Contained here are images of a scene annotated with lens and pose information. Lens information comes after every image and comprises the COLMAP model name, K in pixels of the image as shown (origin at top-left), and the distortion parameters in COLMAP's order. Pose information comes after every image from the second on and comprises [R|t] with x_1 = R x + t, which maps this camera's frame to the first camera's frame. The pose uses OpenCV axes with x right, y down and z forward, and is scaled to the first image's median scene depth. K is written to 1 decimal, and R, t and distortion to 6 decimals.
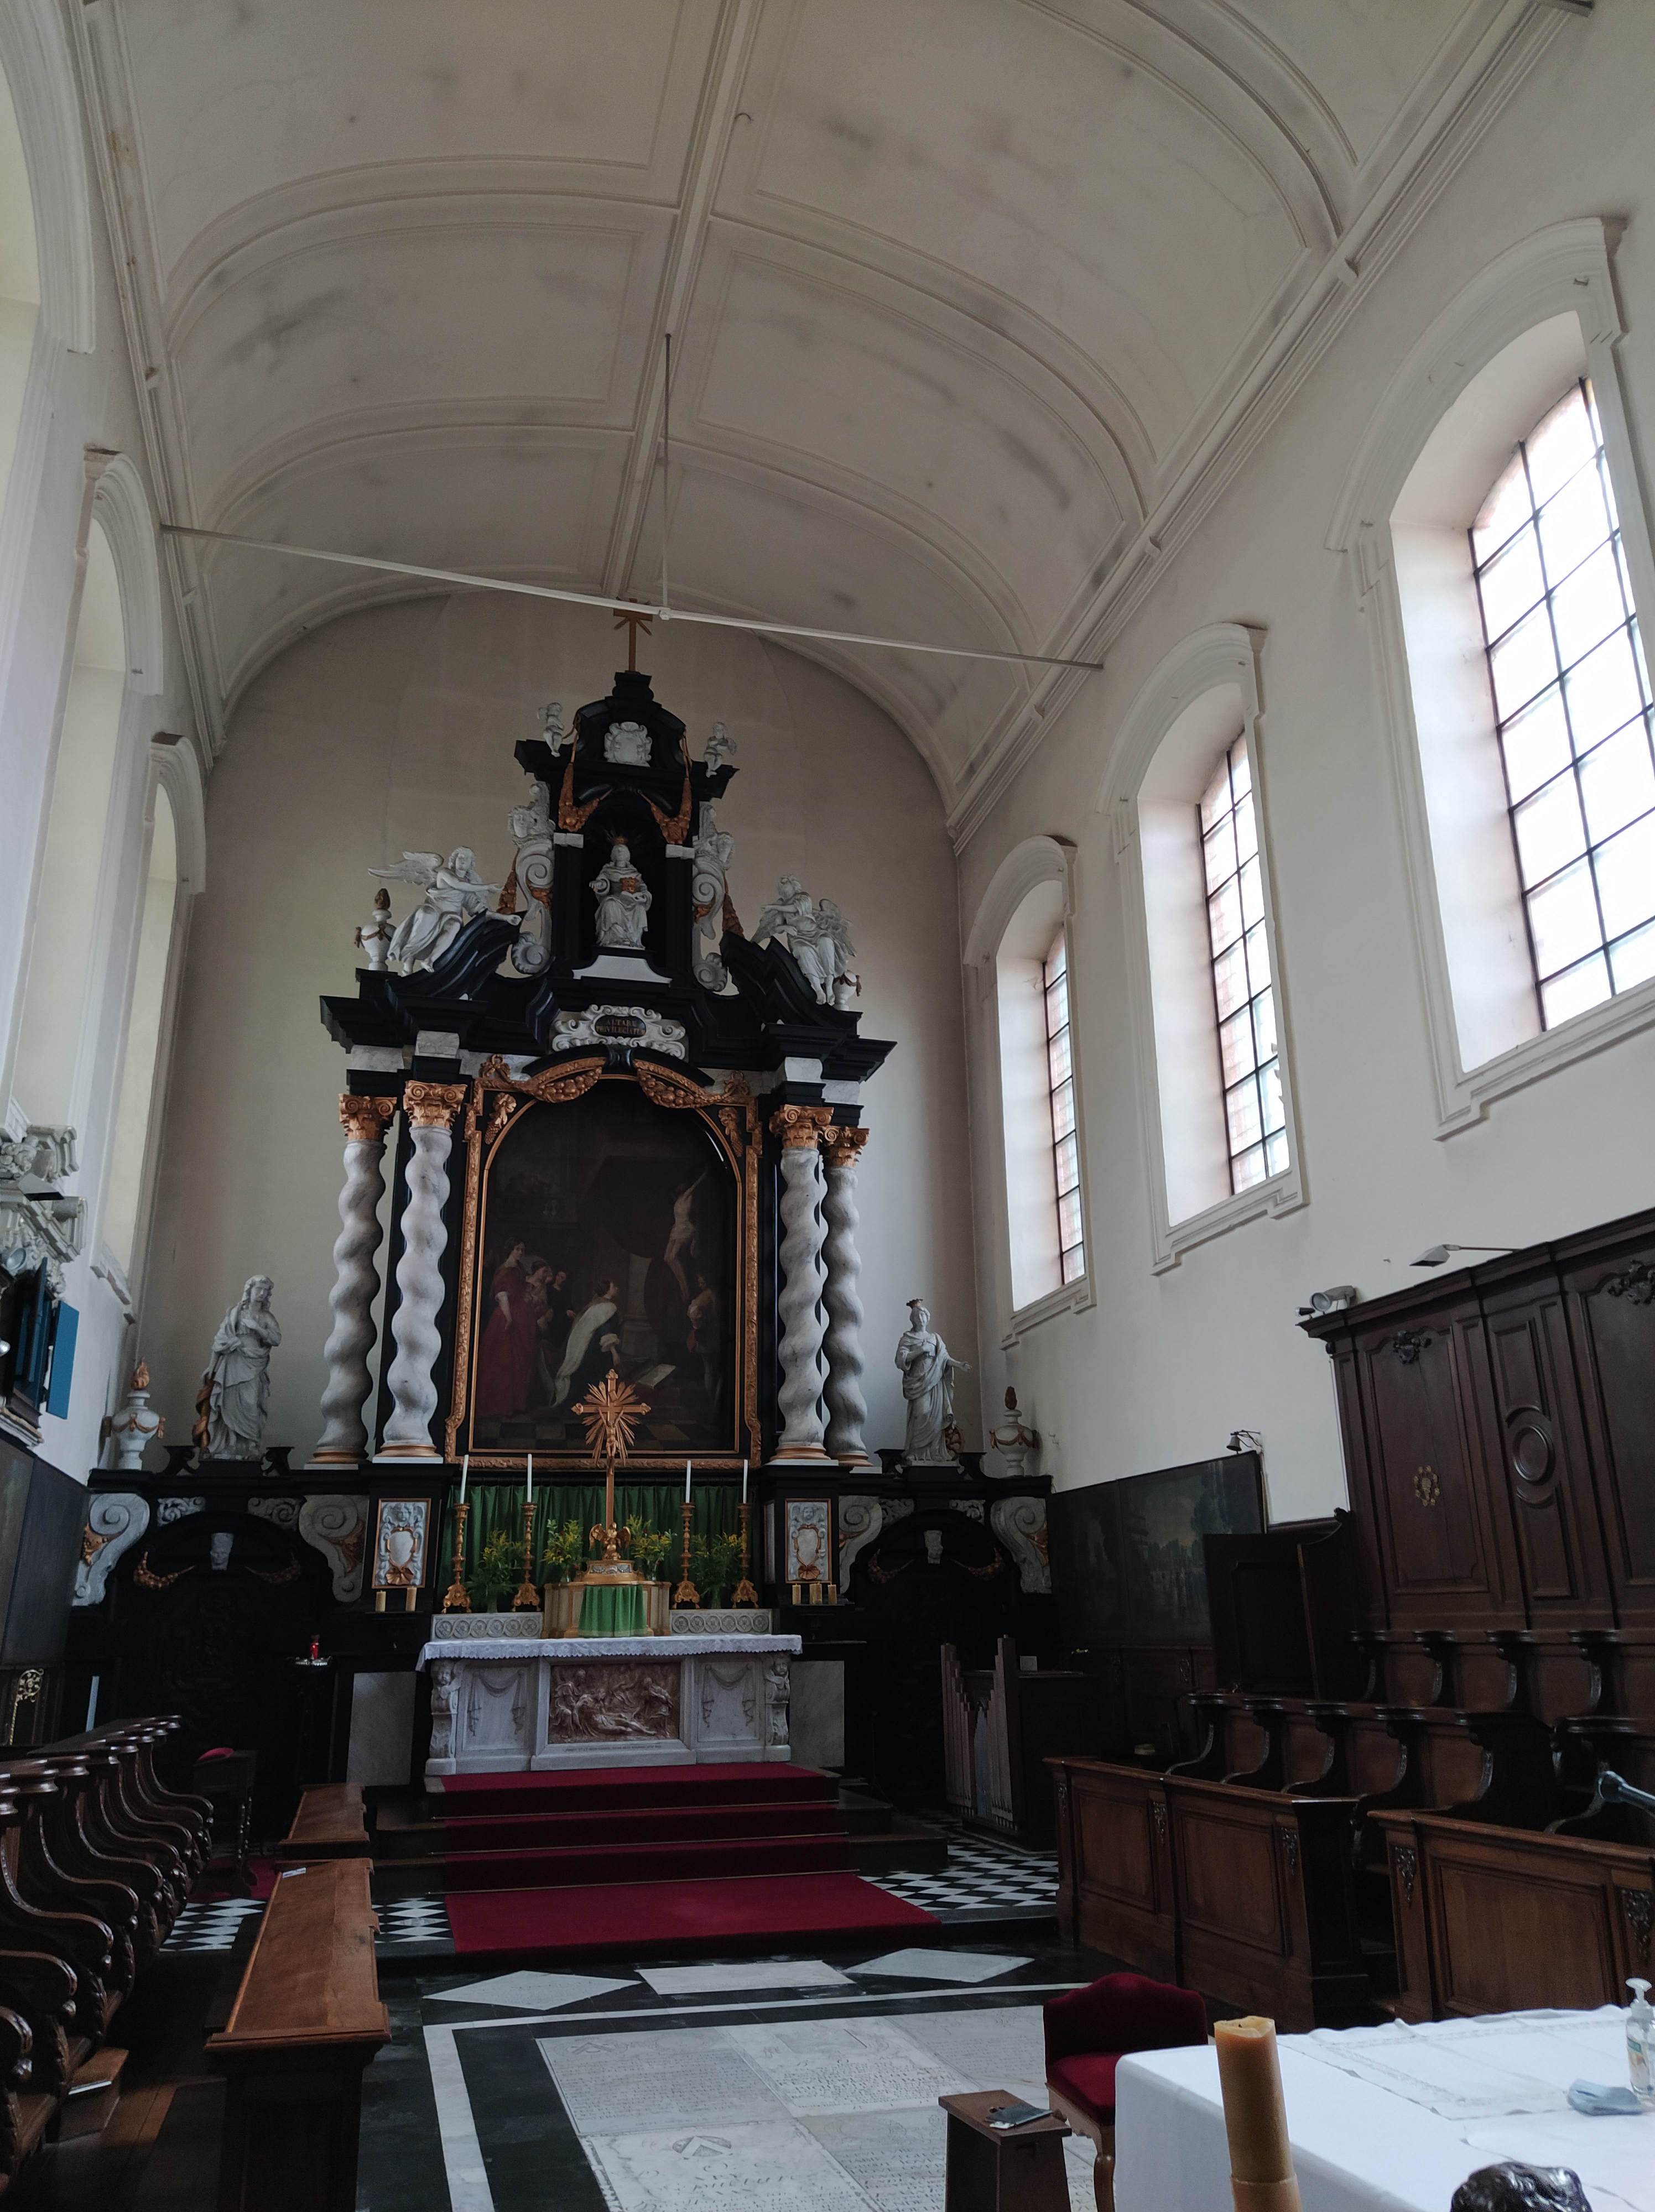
lens RADIAL K [[1634.9, 0, 826.5], [0, 1634.9, 1105.3], [0, 0, 1]] dist [-0.003758, -0.002984]
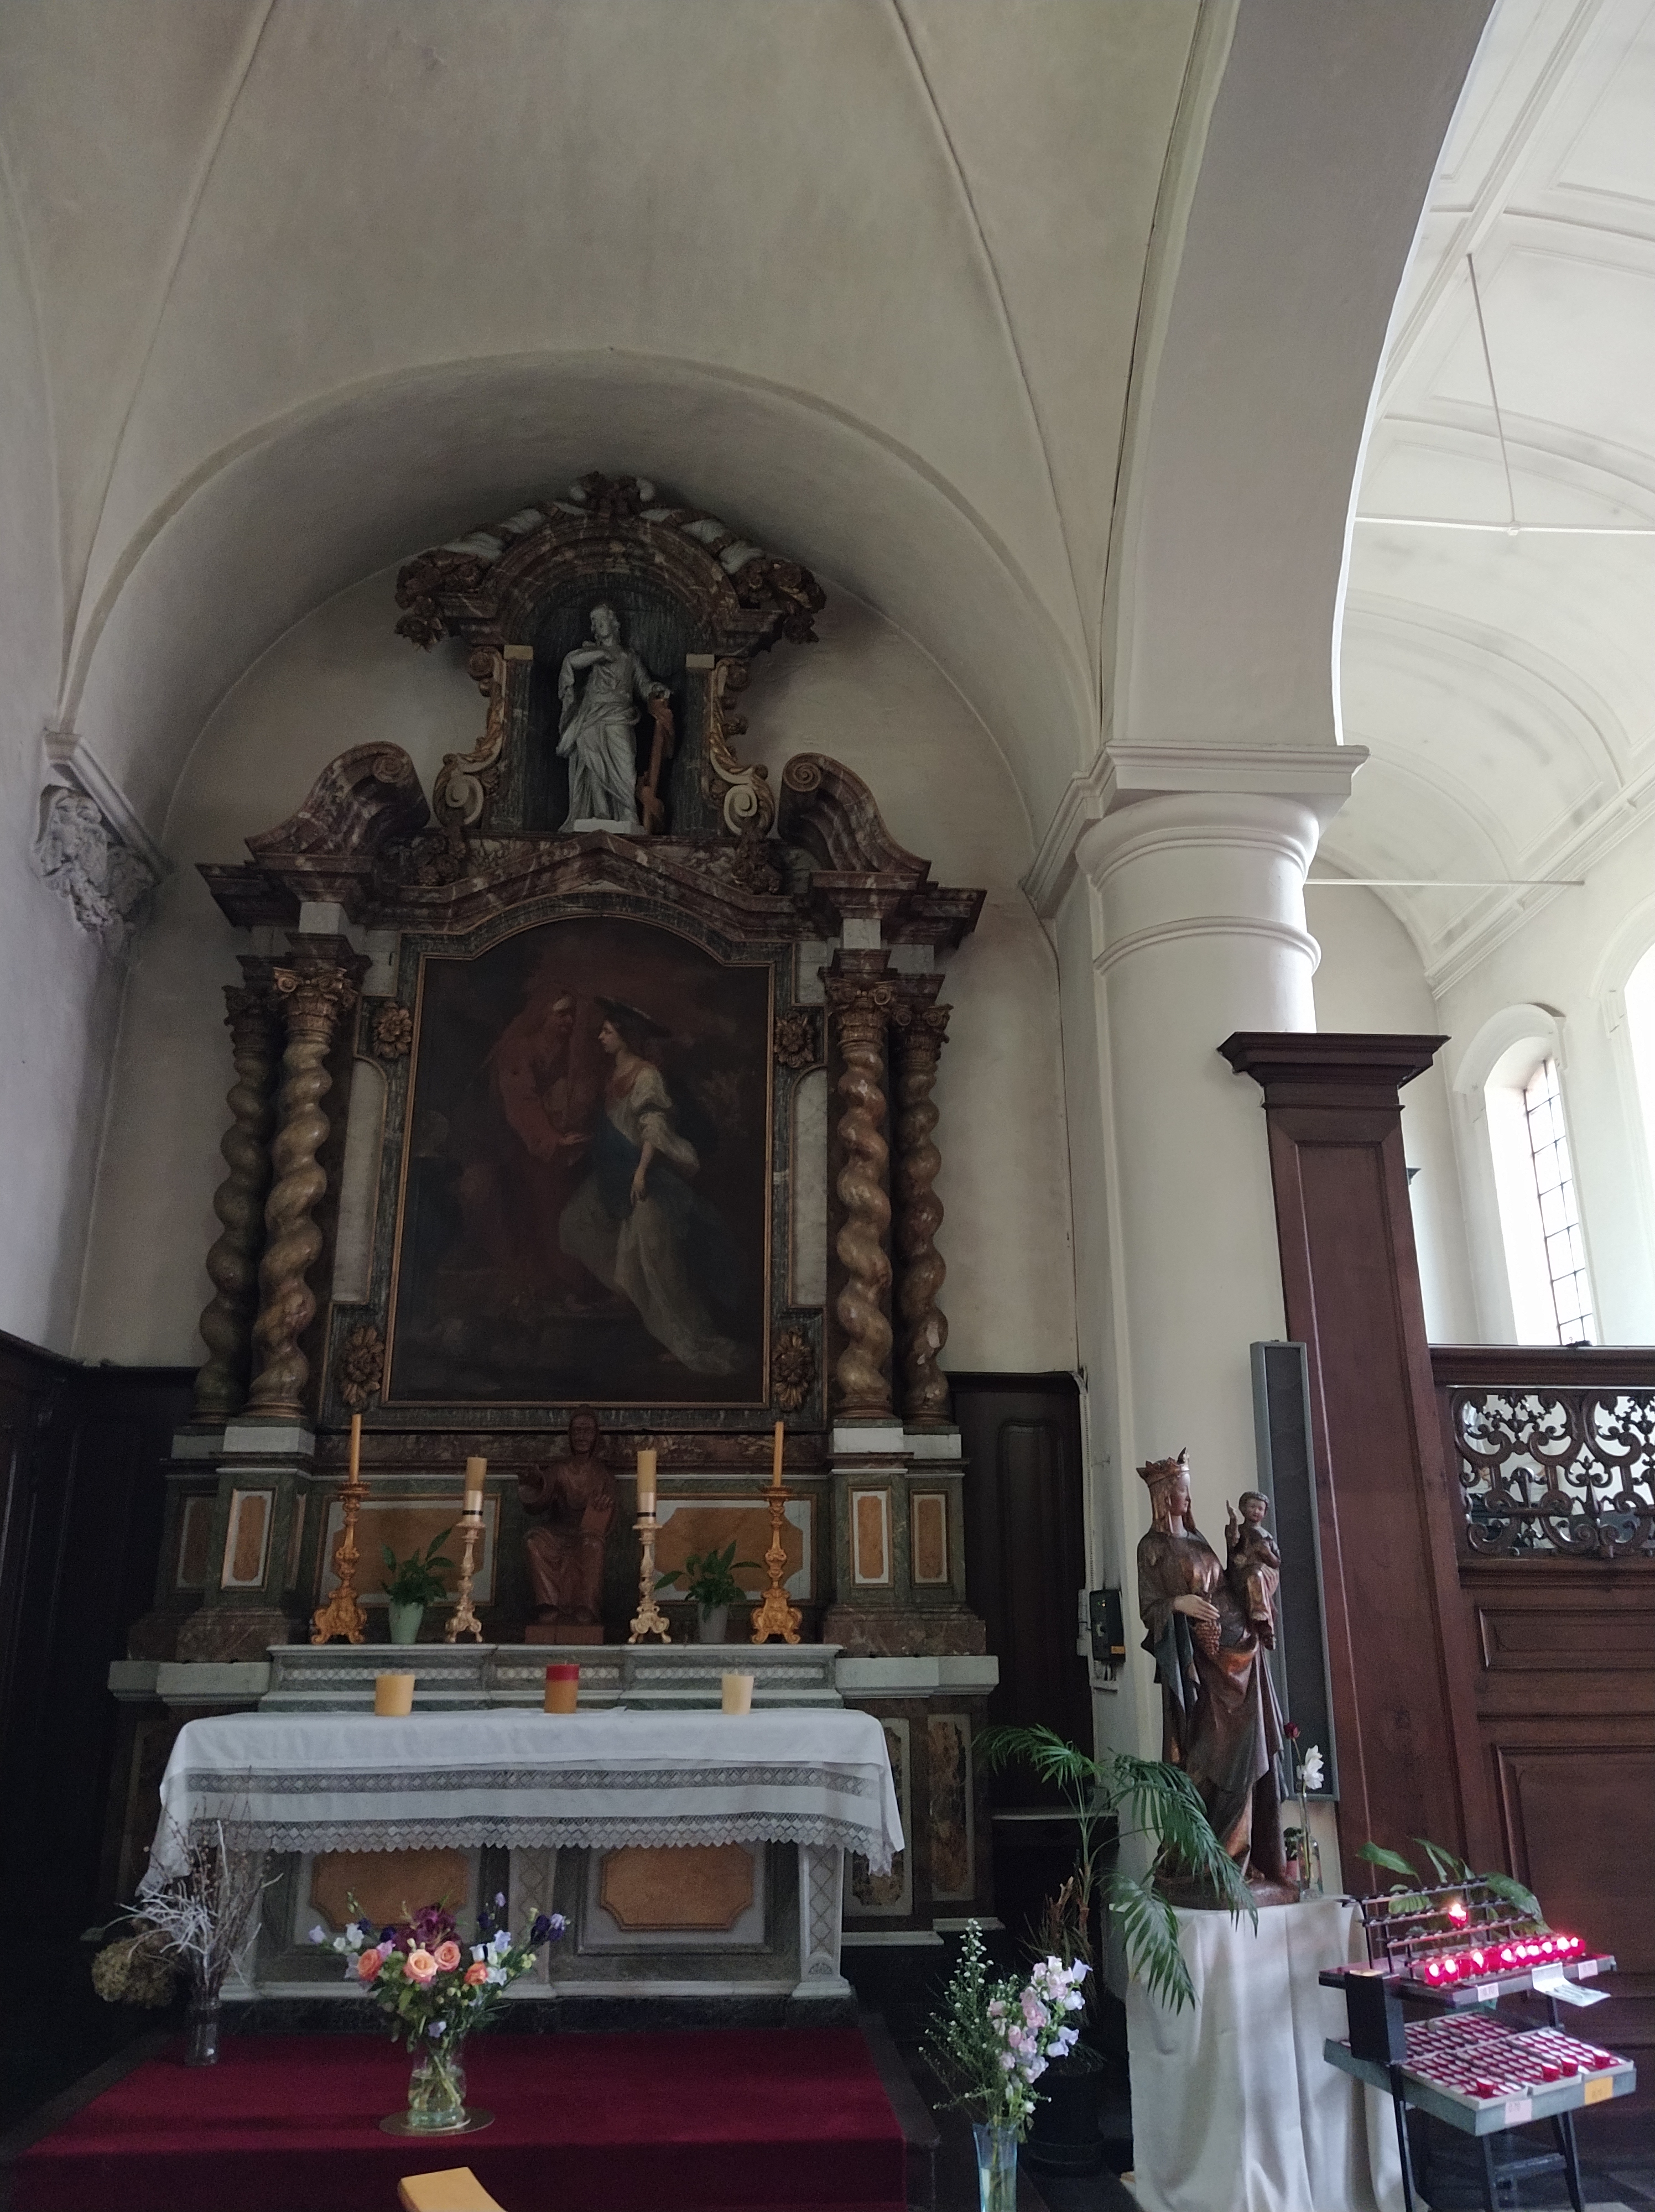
lens RADIAL K [[1634.9, 0, 826.4], [0, 1634.9, 1106.5], [0, 0, 1]] dist [-0.003758, -0.002984]
pose [[0.981860, -0.054191, -0.181700, -0.194595], [0.054456, 0.998510, -0.003537, -0.117142], [0.181621, -0.006422, 0.983348, -0.387852]]
